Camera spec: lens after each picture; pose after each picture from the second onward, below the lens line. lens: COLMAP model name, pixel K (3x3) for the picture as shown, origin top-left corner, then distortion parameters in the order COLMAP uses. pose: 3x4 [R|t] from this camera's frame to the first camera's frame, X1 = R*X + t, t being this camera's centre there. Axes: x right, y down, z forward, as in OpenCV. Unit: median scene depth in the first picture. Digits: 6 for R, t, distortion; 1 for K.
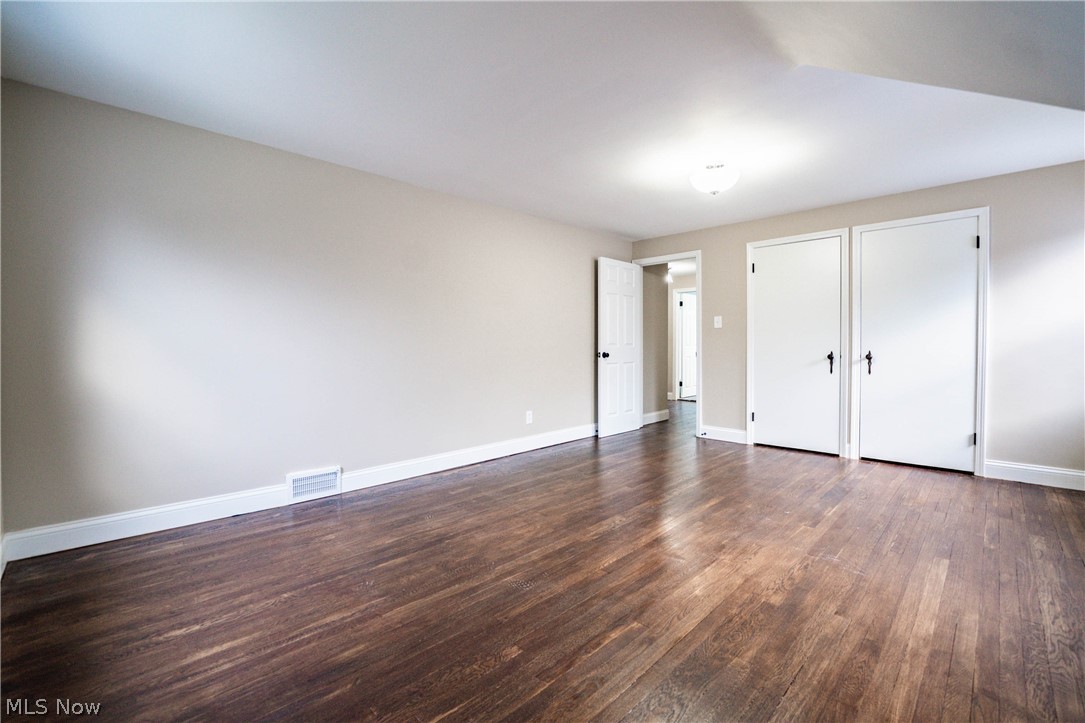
lens RADIAL K [[454.9, 0, 543.5], [0, 454.9, 357.4], [0, 0, 1]] dist [-0.026182, -0.000401]
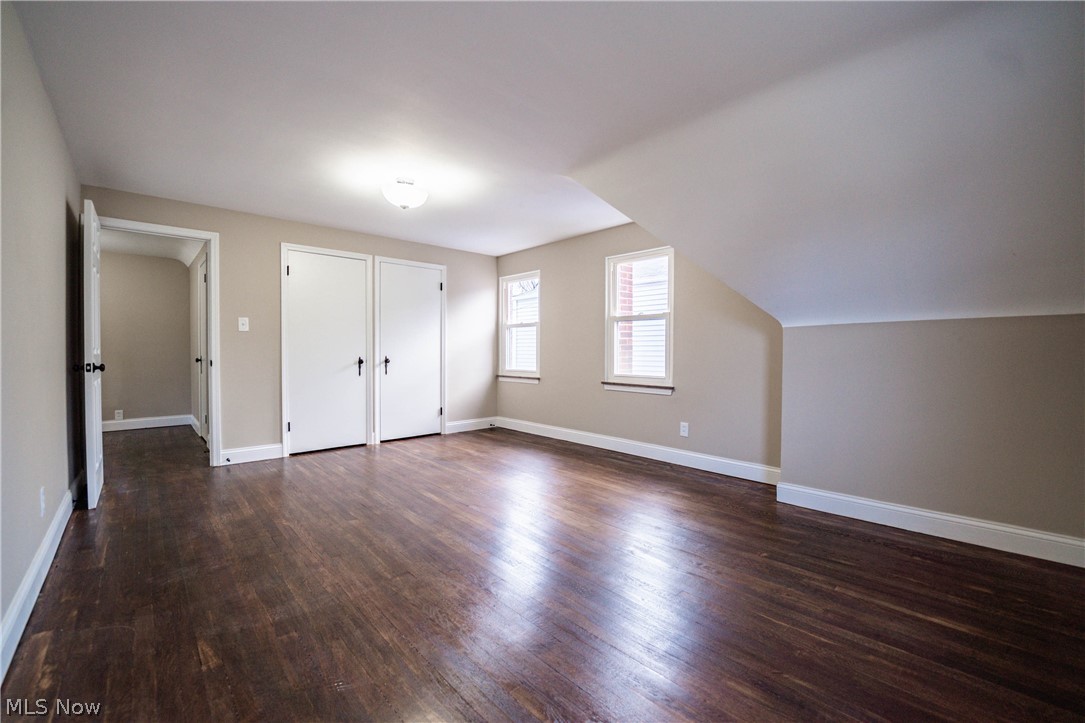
lens RADIAL K [[436.4, 0, 536.9], [0, 436.4, 356.1], [0, 0, 1]] dist [-0.022244, 0.000136]
pose [[0.062412, -0.009066, 0.998009, -0.475728], [0.024356, 0.999675, 0.007558, -0.013117], [-0.997753, 0.023836, 0.062613, 0.485756]]
